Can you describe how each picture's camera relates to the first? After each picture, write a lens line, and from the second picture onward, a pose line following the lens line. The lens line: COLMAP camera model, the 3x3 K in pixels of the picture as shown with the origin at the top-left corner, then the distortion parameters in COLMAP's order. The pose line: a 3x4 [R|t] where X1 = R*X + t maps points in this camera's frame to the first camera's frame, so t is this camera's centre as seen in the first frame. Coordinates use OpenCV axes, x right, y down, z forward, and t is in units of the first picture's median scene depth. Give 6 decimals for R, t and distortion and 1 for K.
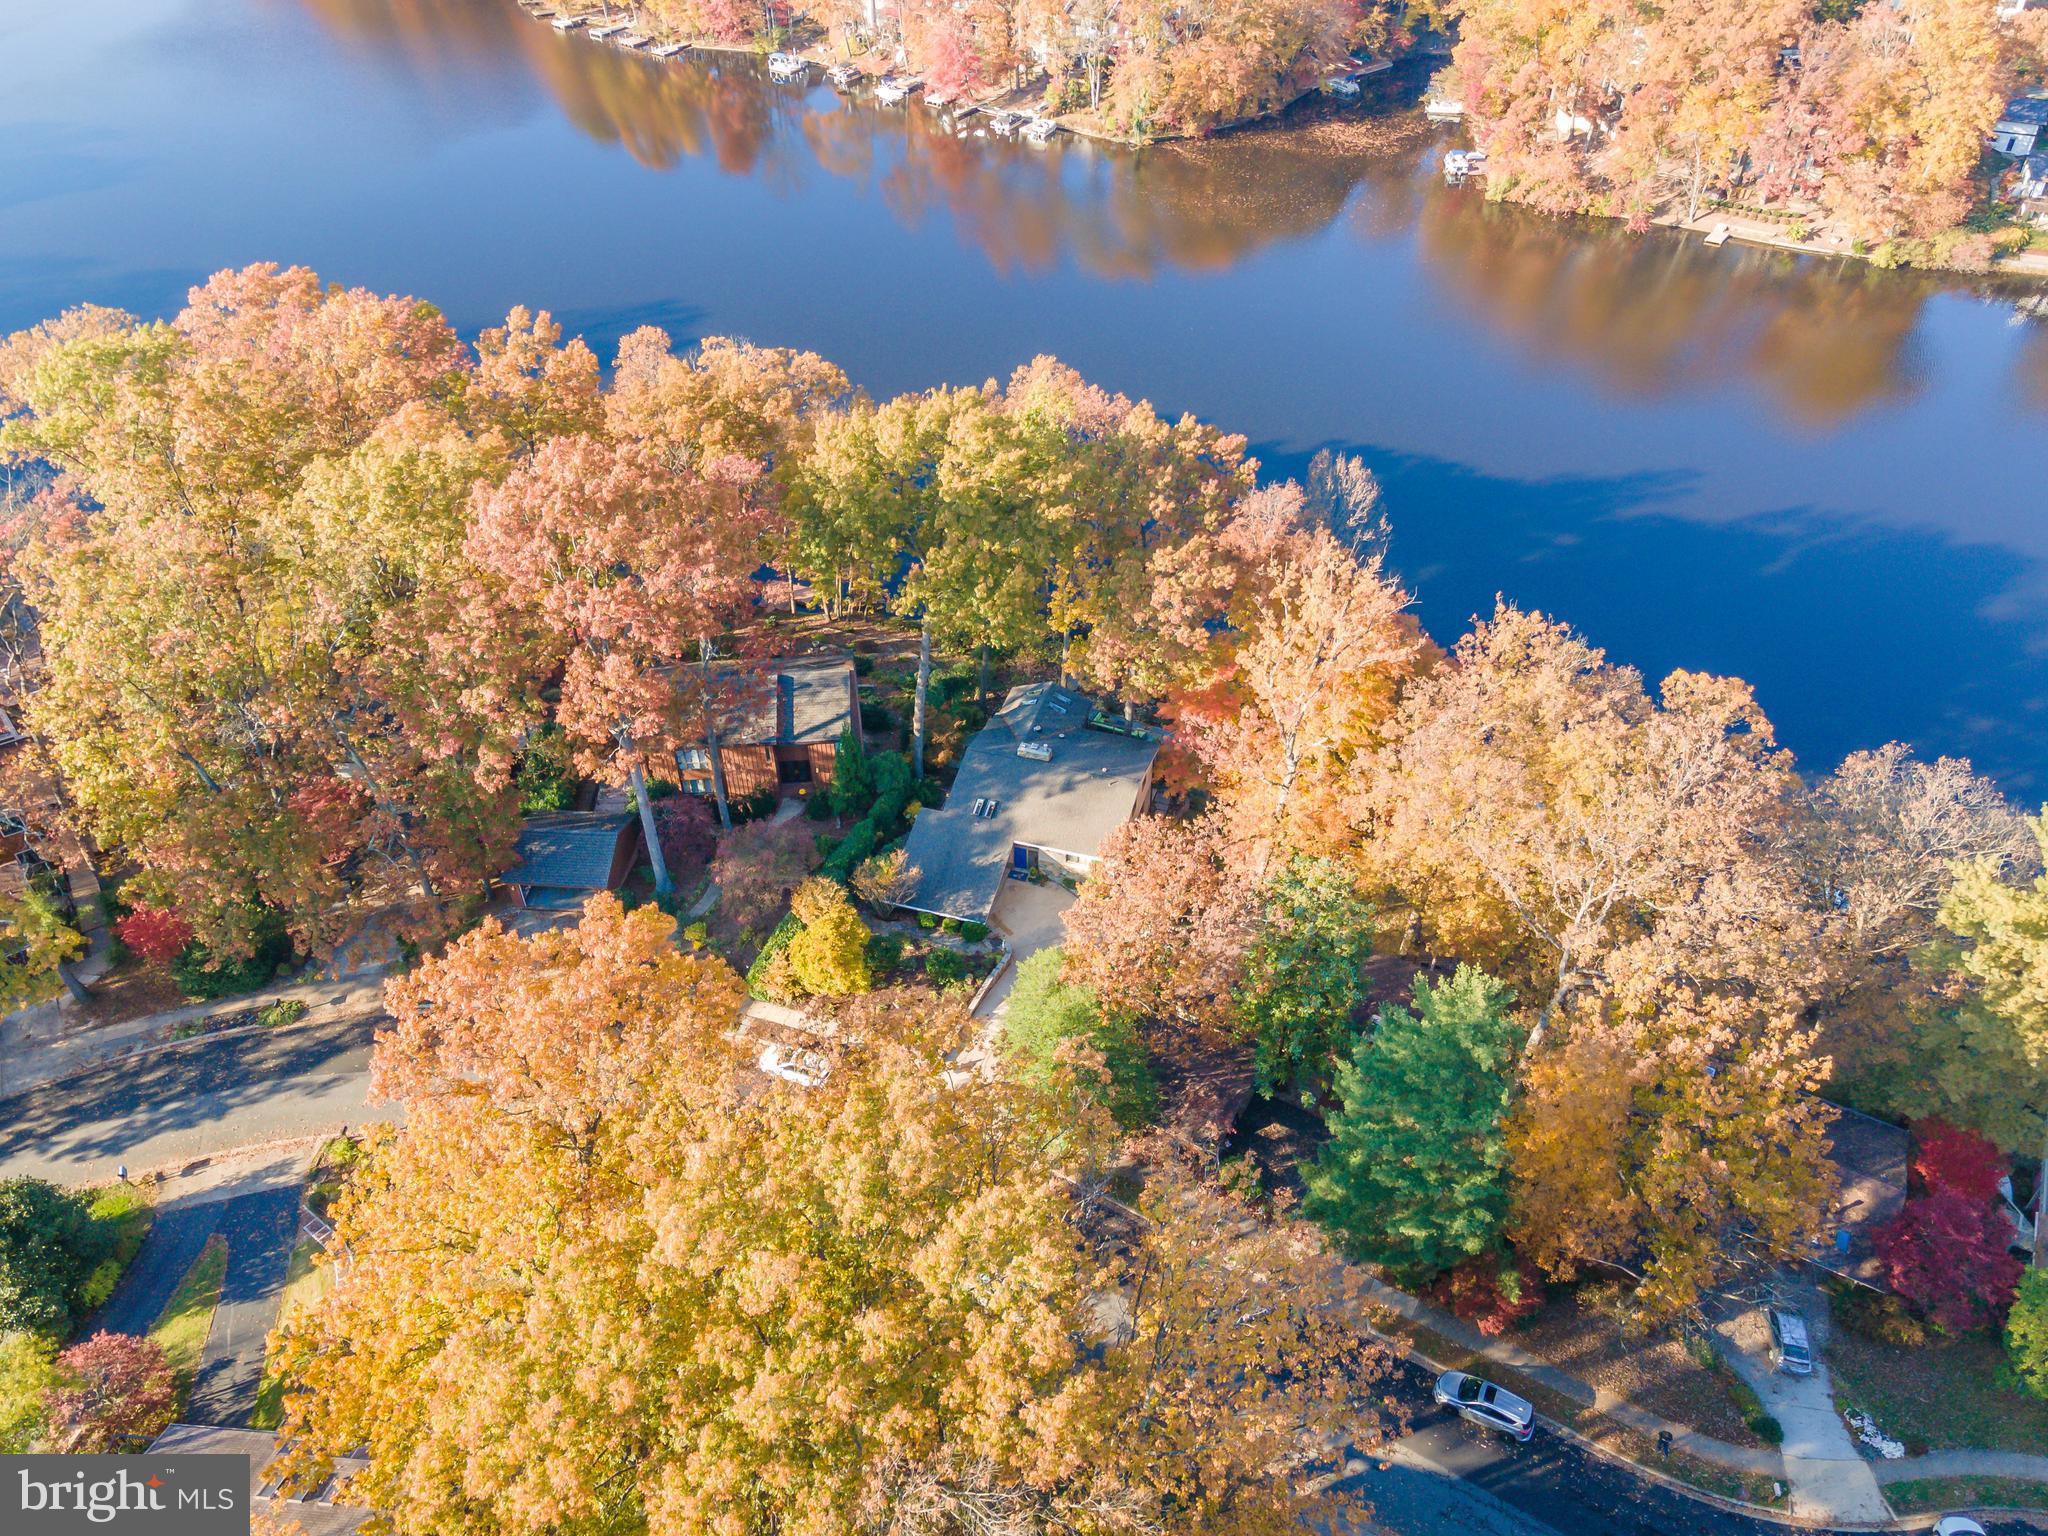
lens RADIAL K [[1509.4, 0, 1057.8], [0, 1509.4, 763.0], [0, 0, 1]] dist [0.003055, 0.042459]
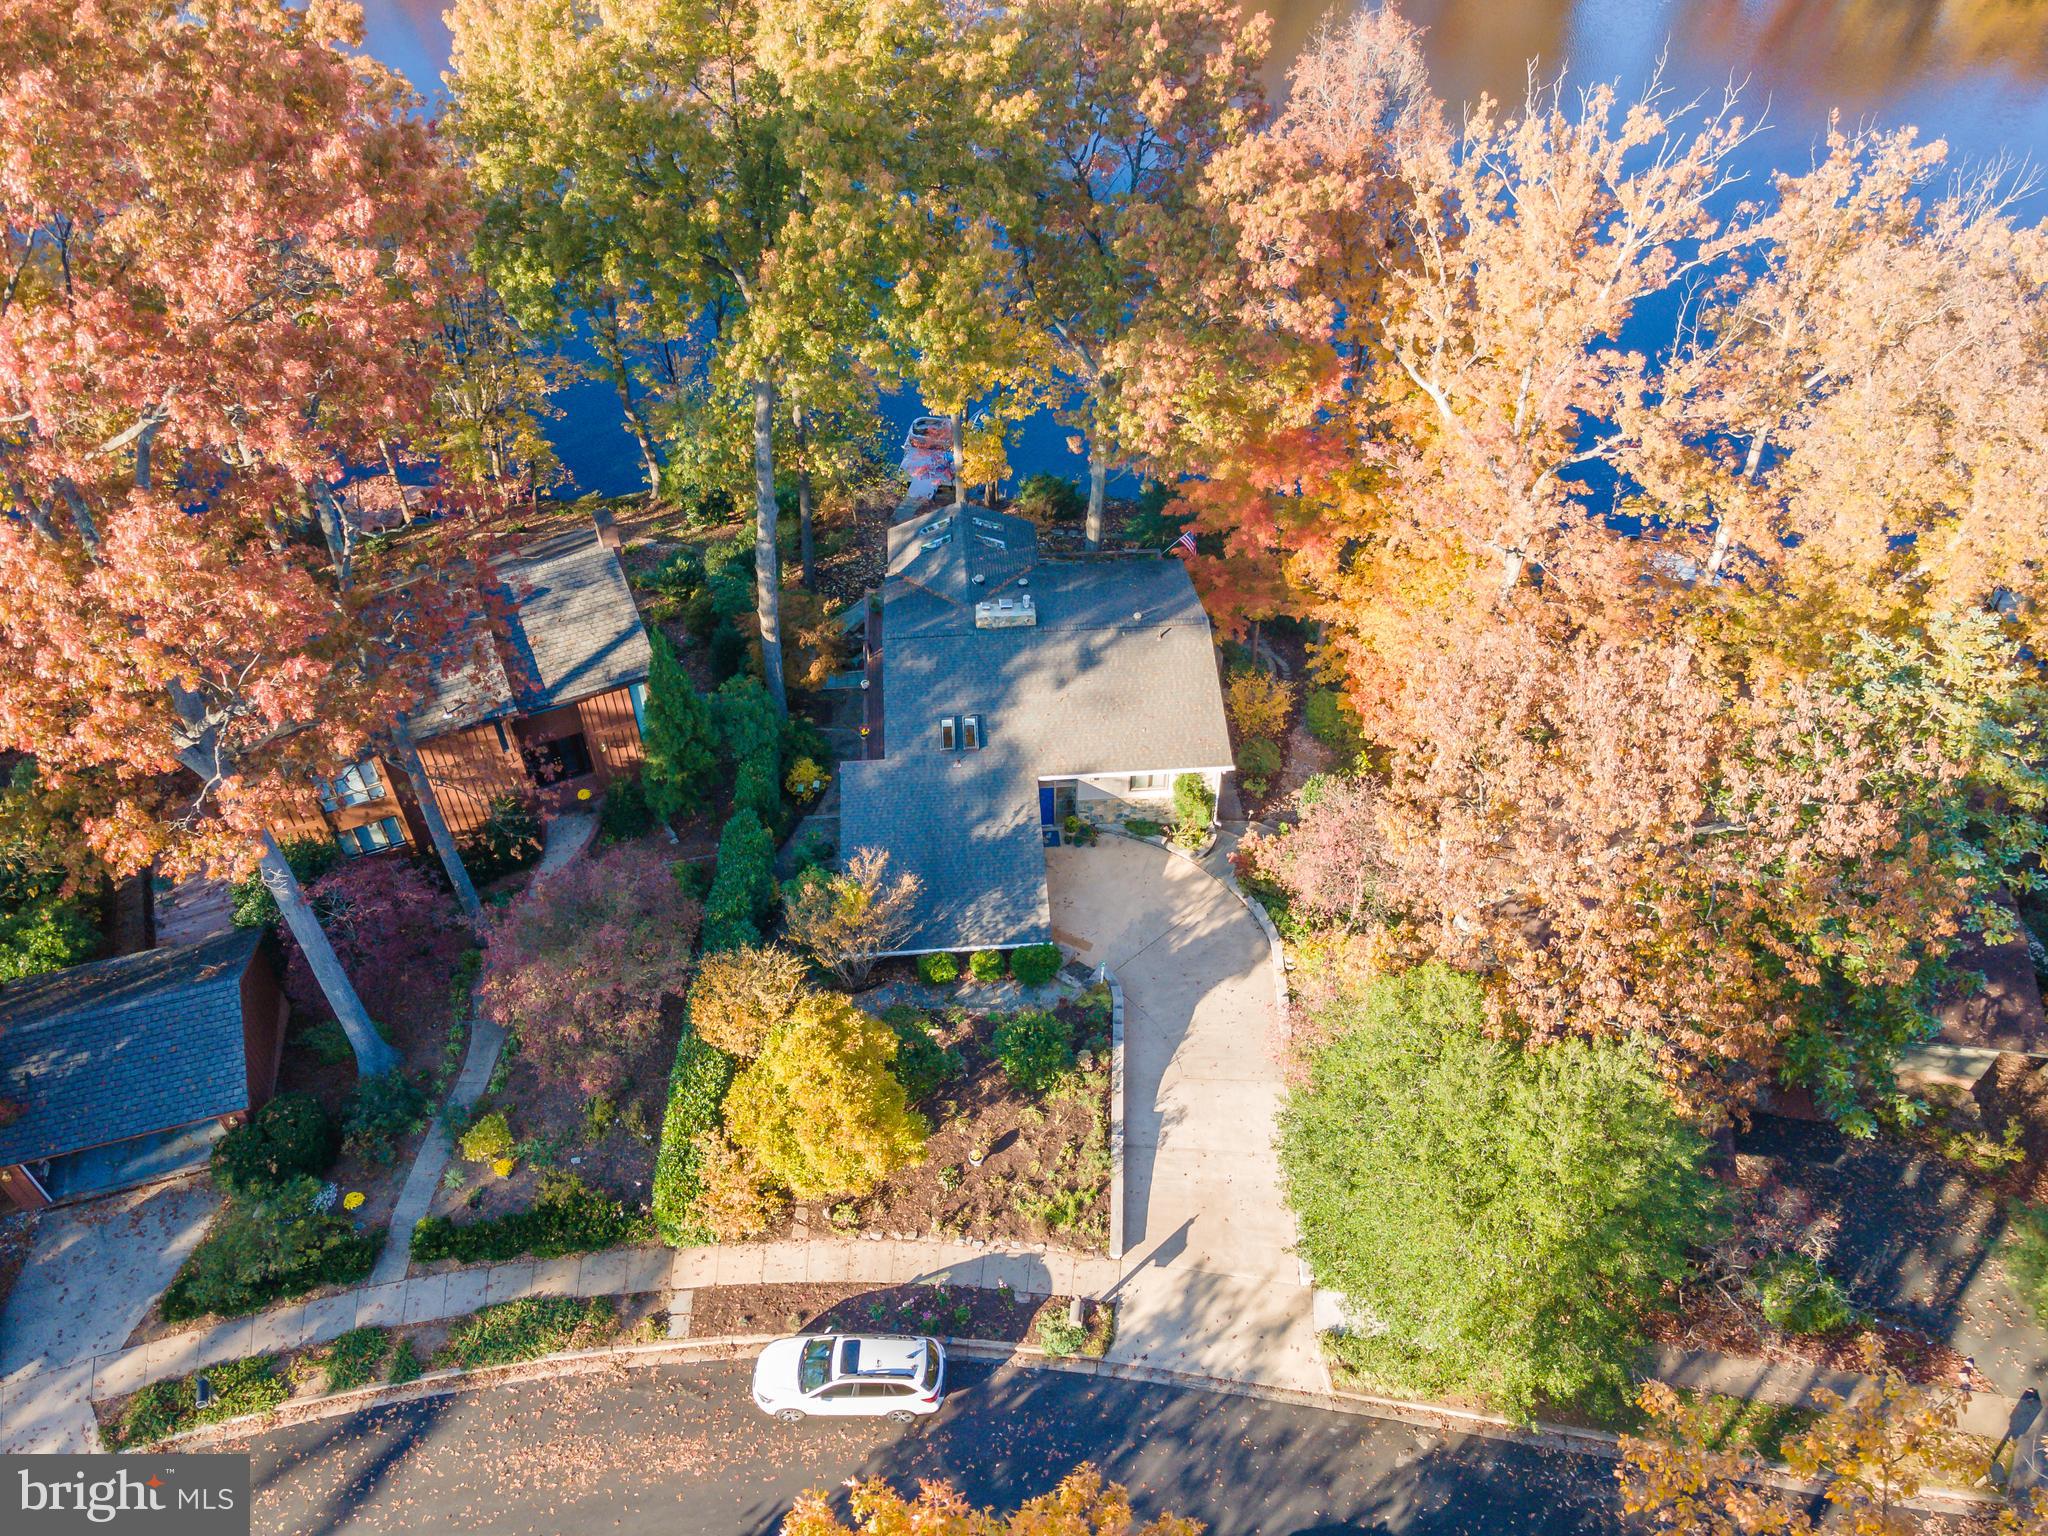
lens RADIAL K [[1509.4, 0, 1057.8], [0, 1509.4, 763.0], [0, 0, 1]] dist [0.003055, 0.042459]
pose [[0.932144, -0.249091, 0.262796, -0.161688], [0.234794, 0.968321, 0.085005, 0.002849], [-0.275645, -0.017534, 0.961099, 0.485675]]
